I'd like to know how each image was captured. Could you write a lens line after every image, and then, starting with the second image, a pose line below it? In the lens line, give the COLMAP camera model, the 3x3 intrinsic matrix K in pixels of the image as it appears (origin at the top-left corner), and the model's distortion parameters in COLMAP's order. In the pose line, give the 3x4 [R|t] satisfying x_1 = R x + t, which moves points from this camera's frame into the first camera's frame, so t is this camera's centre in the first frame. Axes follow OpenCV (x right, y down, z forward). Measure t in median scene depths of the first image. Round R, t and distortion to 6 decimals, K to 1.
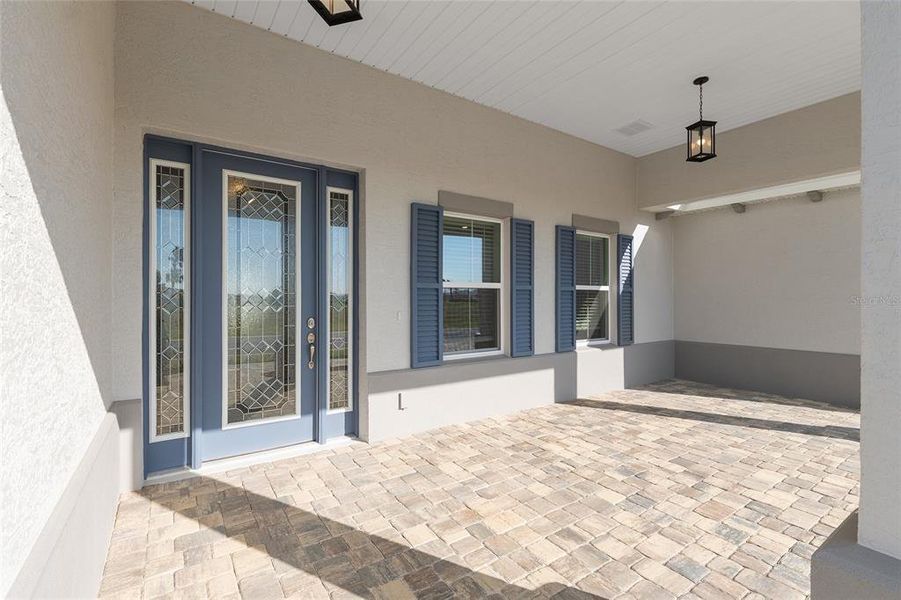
lens RADIAL K [[407.2, 0, 447.7], [0, 407.2, 300.6], [0, 0, 1]] dist [0.002168, -0.000204]
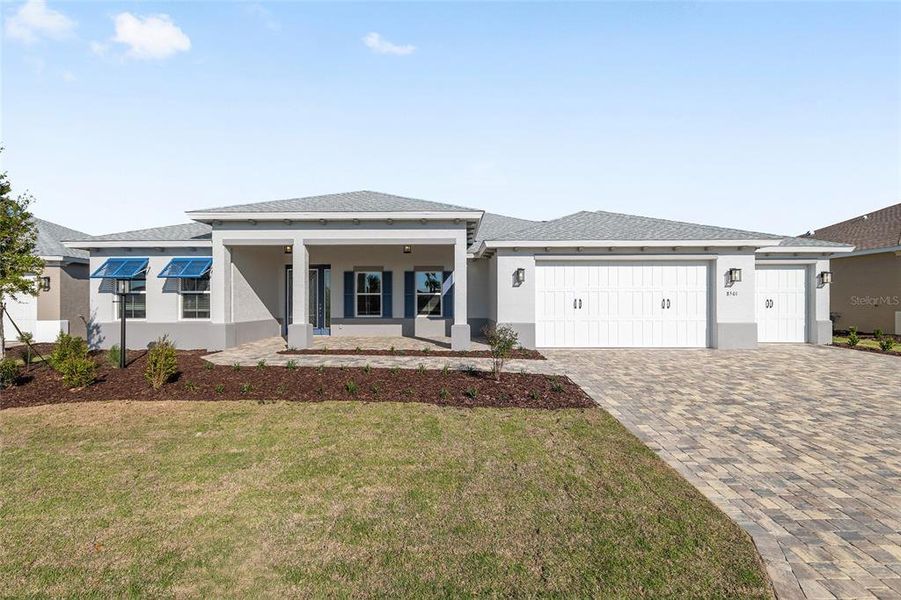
lens RADIAL K [[395.3, 0, 447.2], [0, 395.3, 297.7], [0, 0, 1]] dist [-0.000668, -0.000454]
pose [[0.817917, -0.005874, -0.575306, 2.586497], [-0.001800, 0.999917, -0.012769, 0.030208], [0.575333, 0.011480, 0.817838, -1.277799]]
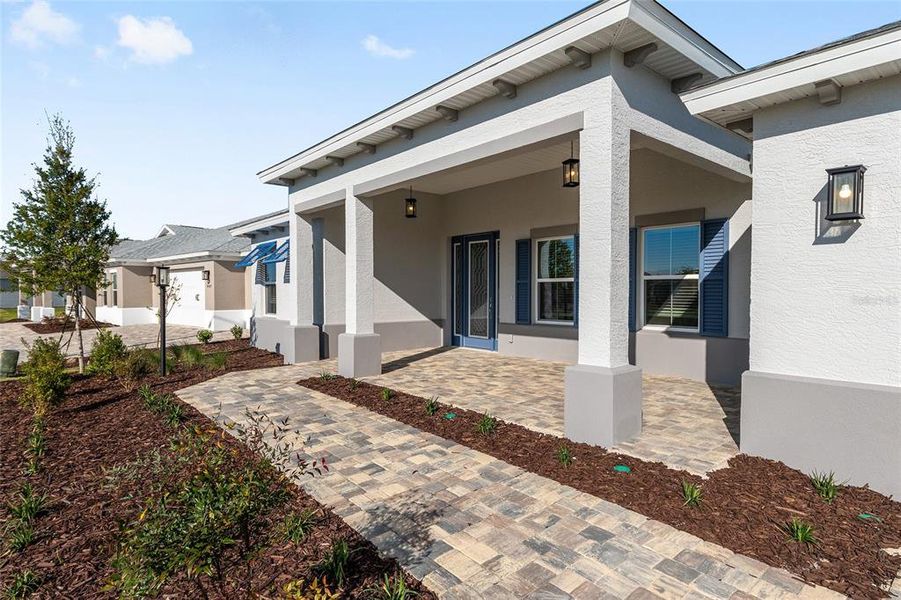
lens RADIAL K [[494.7, 0, 447.0], [0, 494.7, 299.9], [0, 0, 1]] dist [0.017112, 0.000261]
pose [[0.112268, 0.016792, -0.993536, 2.233338], [-0.001435, 0.999859, 0.016736, 0.009814], [0.993677, -0.000453, 0.112276, 0.391067]]
